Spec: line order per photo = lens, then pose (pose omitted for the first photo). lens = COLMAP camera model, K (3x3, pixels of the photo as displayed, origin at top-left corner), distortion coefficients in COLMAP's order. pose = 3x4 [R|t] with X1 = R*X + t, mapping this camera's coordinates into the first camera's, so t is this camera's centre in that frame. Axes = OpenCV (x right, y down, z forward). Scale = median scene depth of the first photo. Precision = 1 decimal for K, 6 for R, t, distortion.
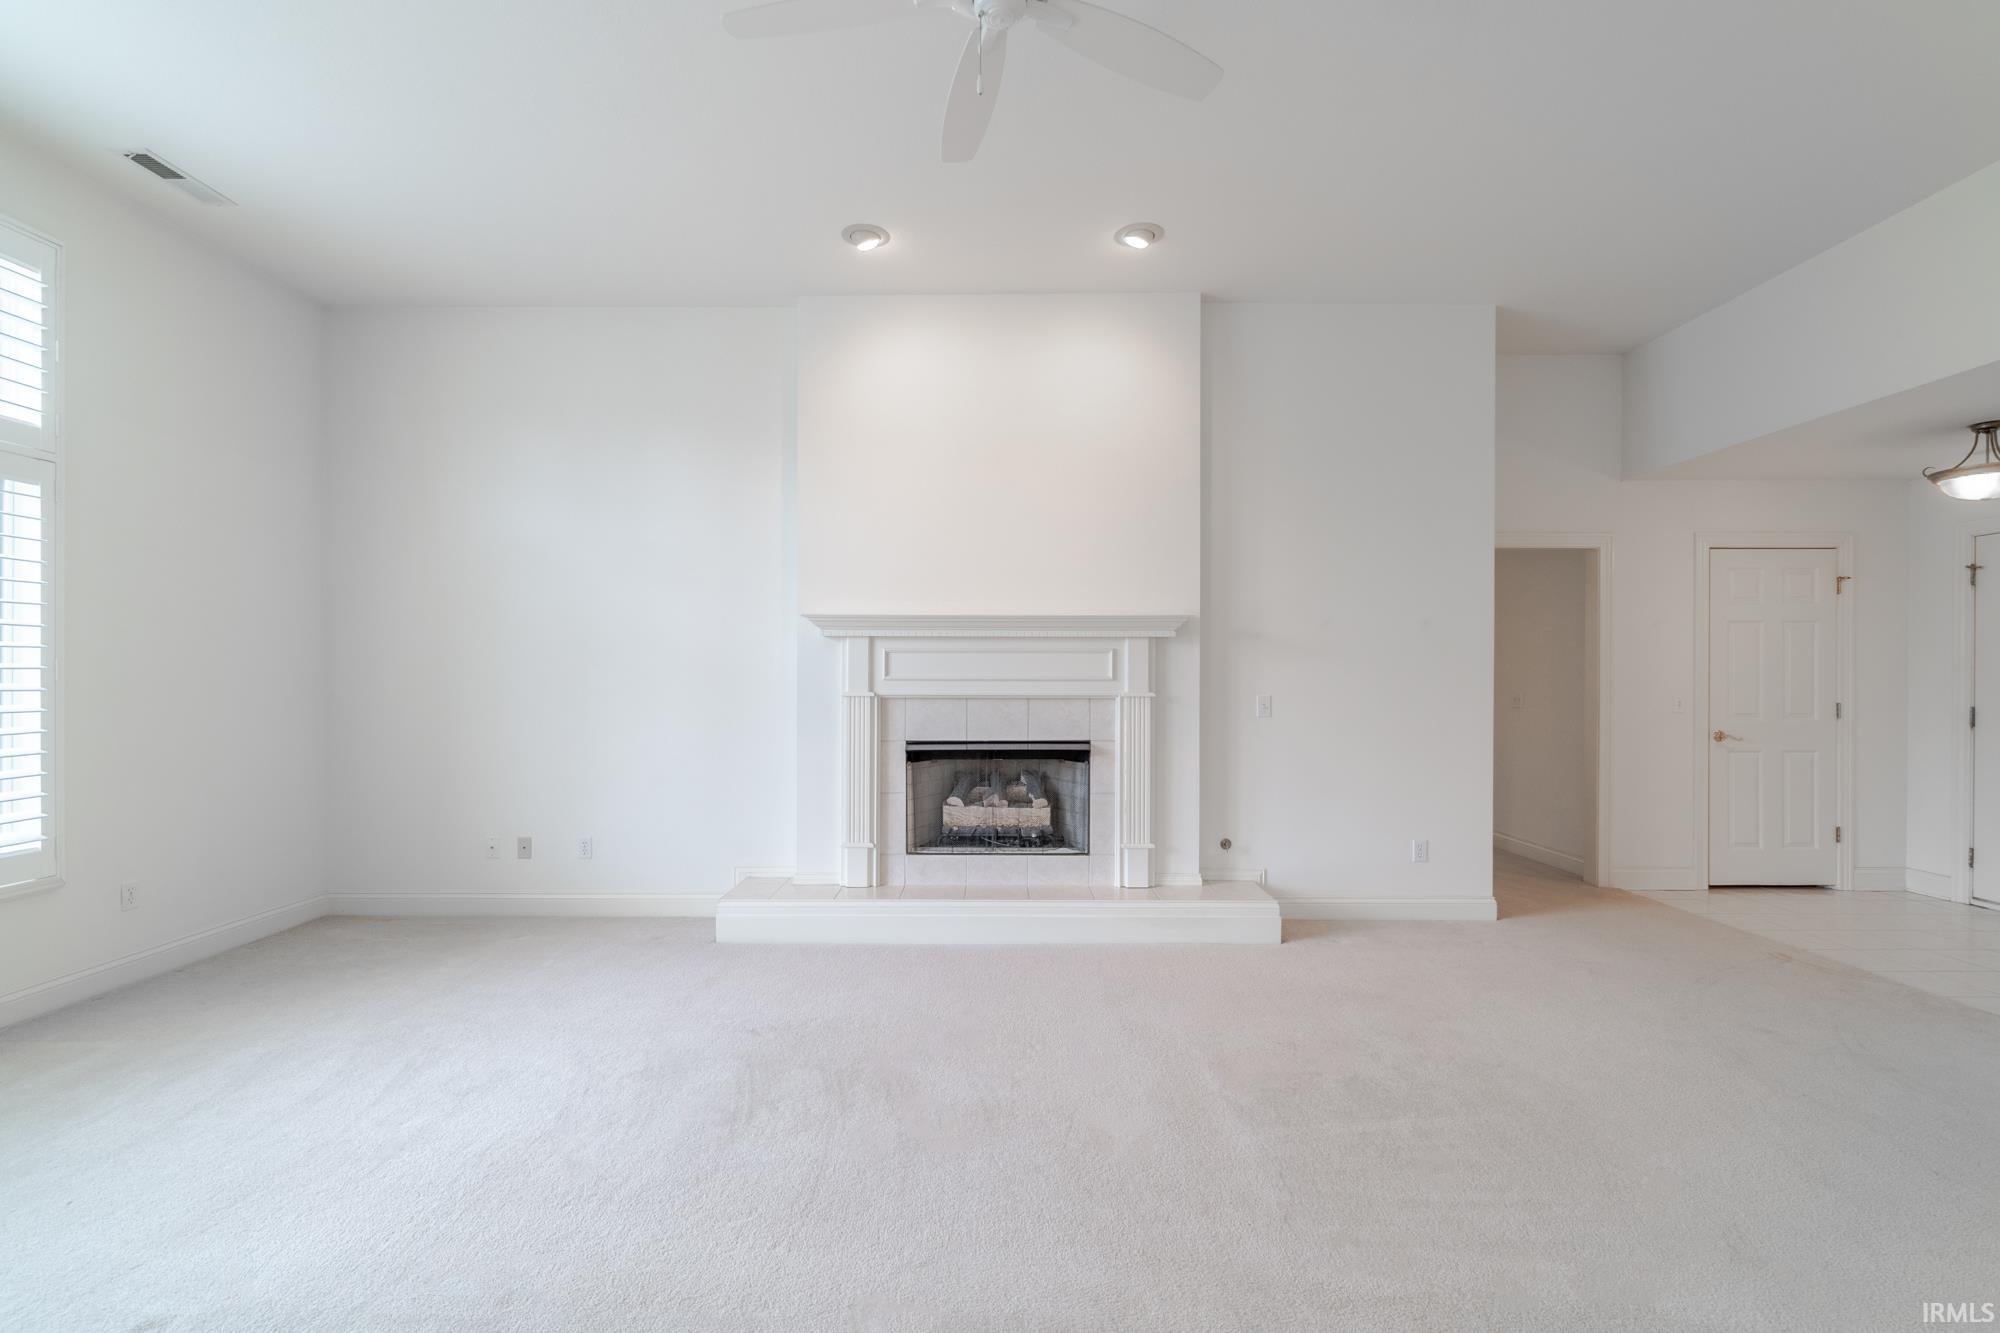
lens RADIAL K [[862.2, 0, 996.6], [0, 862.2, 685.0], [0, 0, 1]] dist [-0.002795, -0.000551]
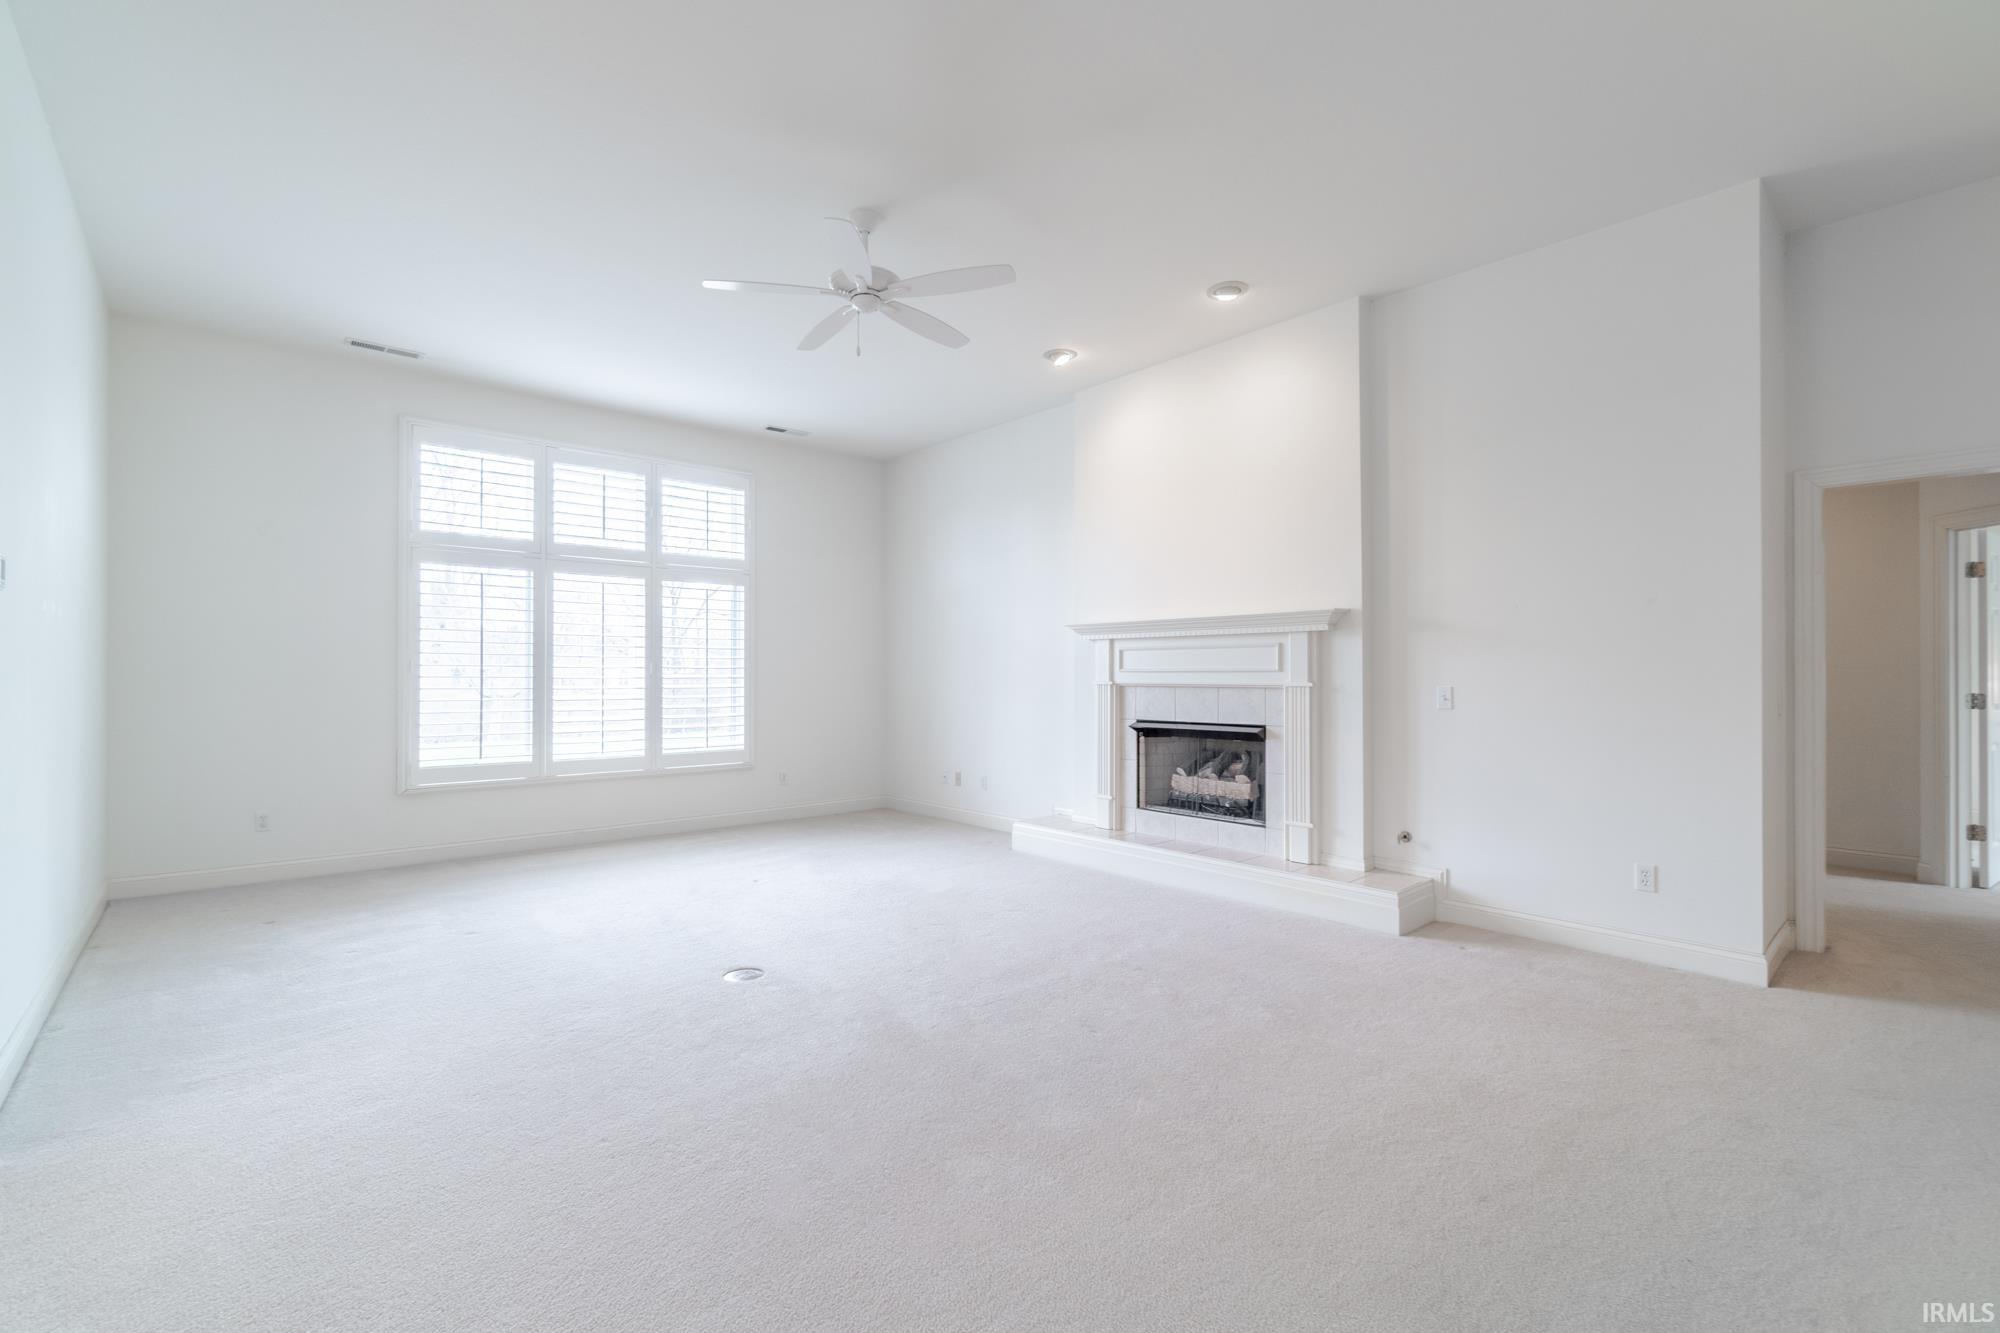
lens RADIAL K [[861.8, 0, 1000.0], [0, 861.8, 666.5], [0, 0, 1]] dist [-0.001207, -0.000150]
pose [[0.671881, -0.008248, -0.740613, 0.708098], [-0.001121, 0.999926, -0.012153, 0.002033], [0.740658, 0.008995, 0.671822, -0.009334]]
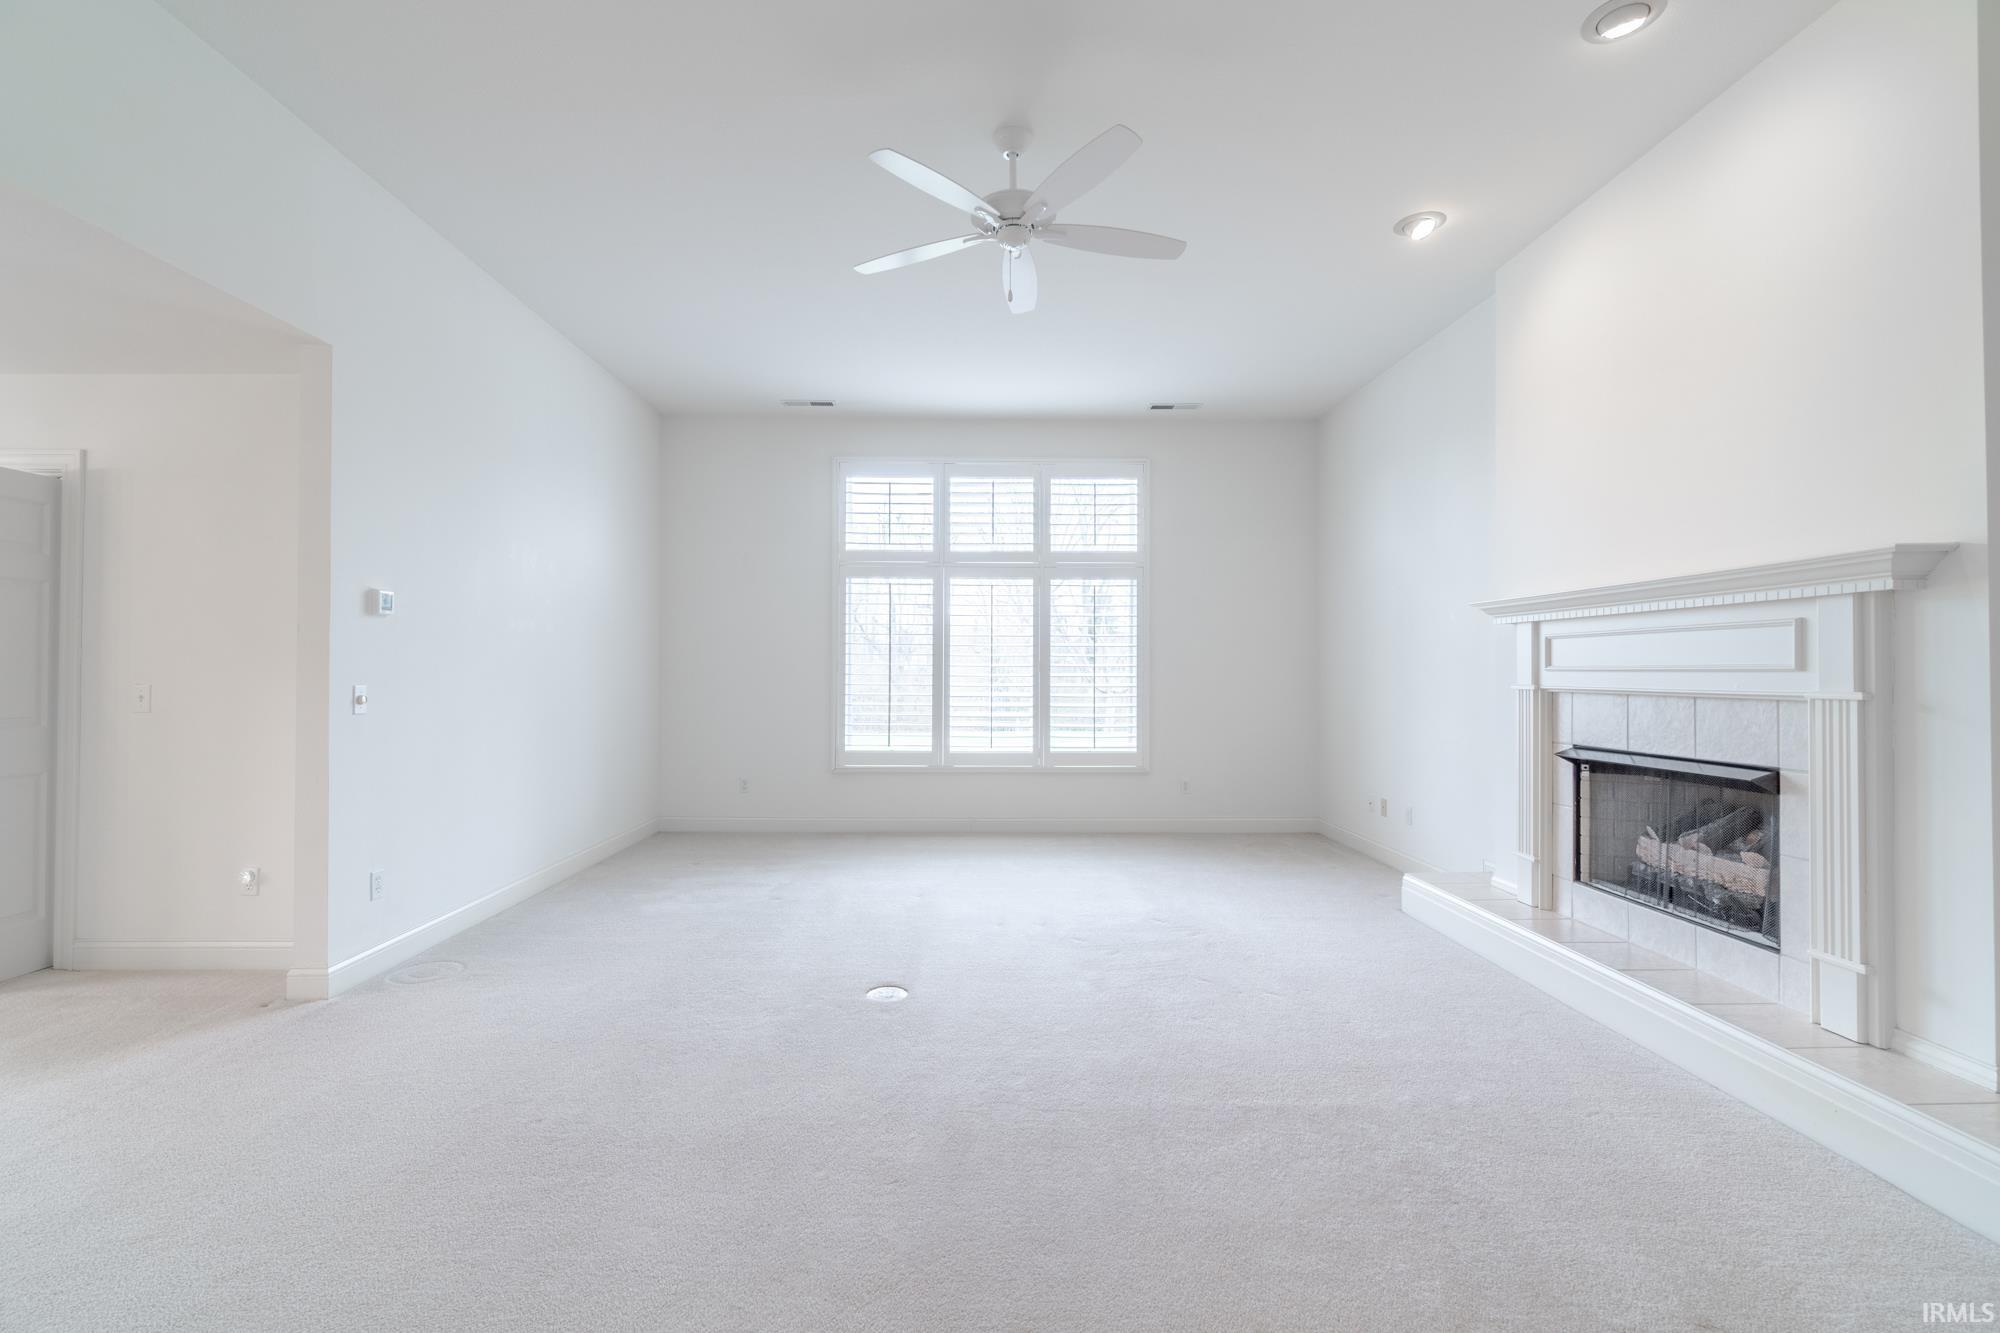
lens RADIAL K [[867.7, 0, 996.1], [0, 867.7, 660.9], [0, 0, 1]] dist [-0.000304, -0.000237]
pose [[0.030334, -0.014520, -0.999434, 0.715681], [-0.006557, 0.999870, -0.014725, 0.000506], [0.999518, 0.007000, 0.030235, 0.420265]]
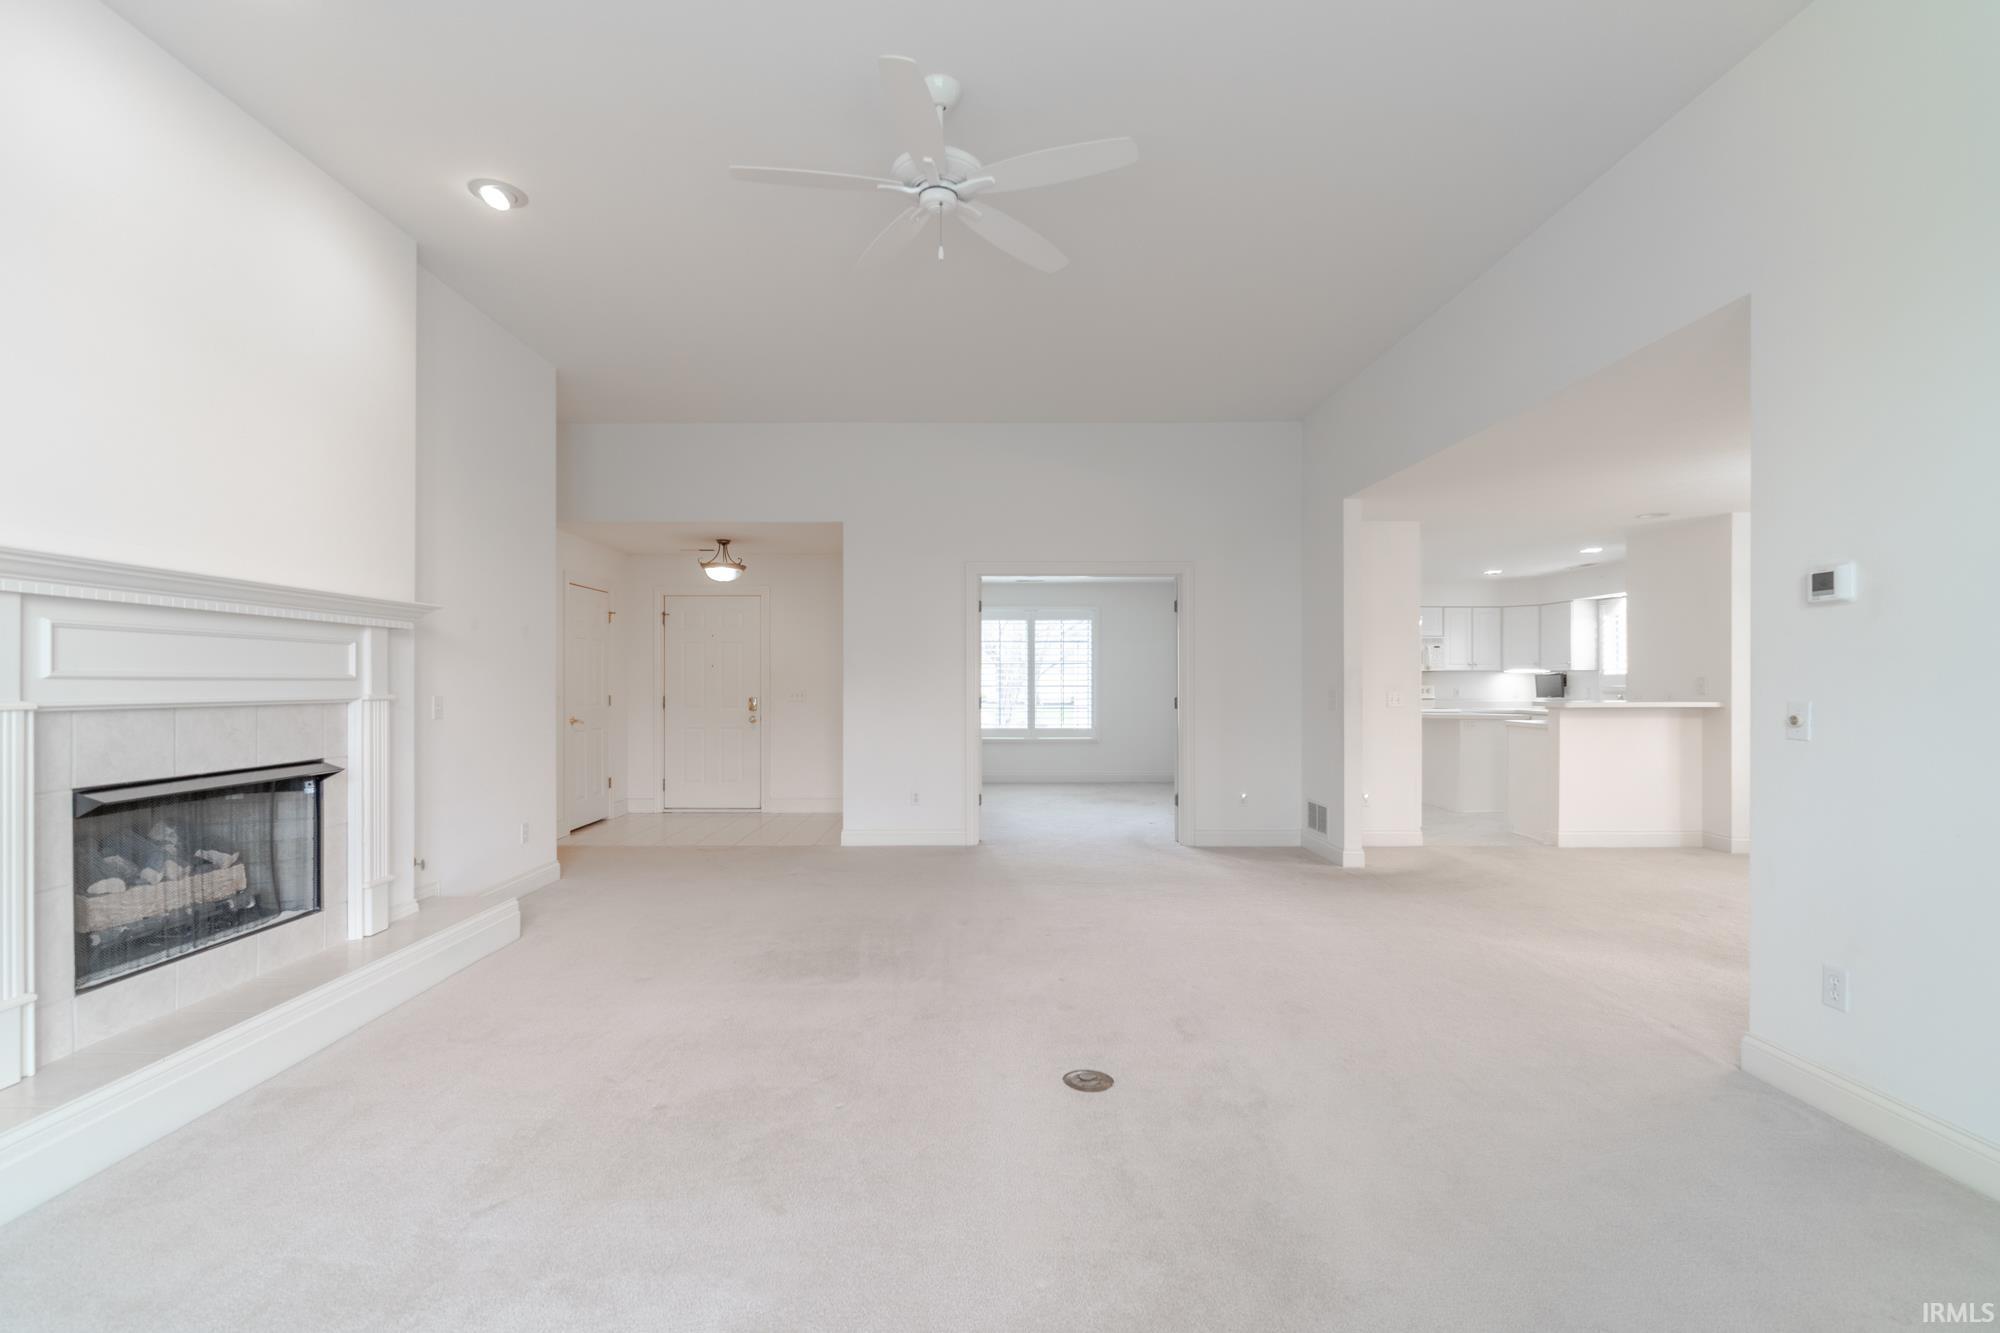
lens RADIAL K [[867.7, 0, 996.1], [0, 867.7, 660.9], [0, 0, 1]] dist [-0.000304, -0.000237]
pose [[-0.025145, 0.023181, 0.999415, -0.675378], [0.011190, 0.999675, -0.022906, 0.002302], [-0.999621, 0.010608, -0.025396, 0.424895]]
